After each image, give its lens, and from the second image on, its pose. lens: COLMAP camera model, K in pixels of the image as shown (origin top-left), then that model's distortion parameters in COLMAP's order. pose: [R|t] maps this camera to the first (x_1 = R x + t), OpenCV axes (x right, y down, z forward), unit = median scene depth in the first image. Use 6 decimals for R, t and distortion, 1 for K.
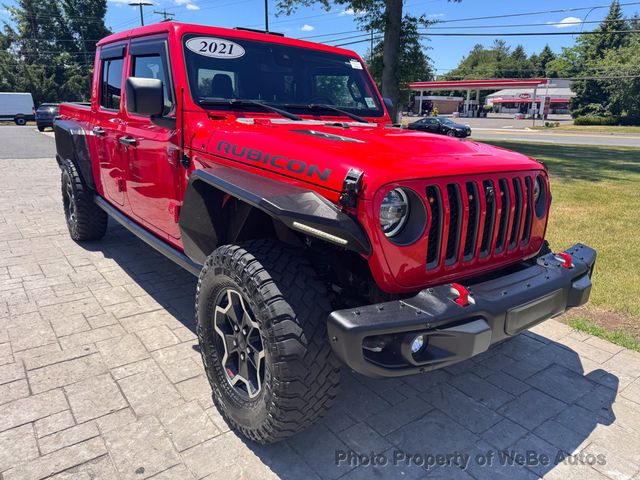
lens RADIAL K [[448.9, 0, 320.0], [0, 448.9, 240.0], [0, 0, 1]] dist [-0.006022, -0.005487]
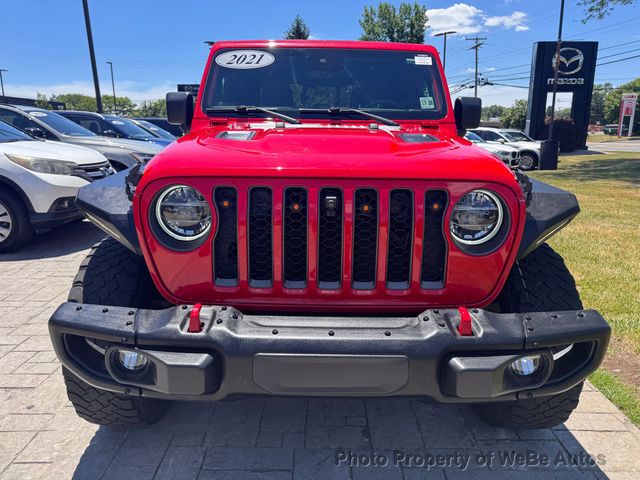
lens RADIAL K [[453.0, 0, 320.0], [0, 453.0, 240.0], [0, 0, 1]] dist [0.001024, -0.003635]
pose [[0.797841, 0.111384, -0.592489, 0.439544], [-0.142861, 0.989723, -0.006315, -0.018716], [0.585696, 0.089682, 0.805554, 0.208253]]
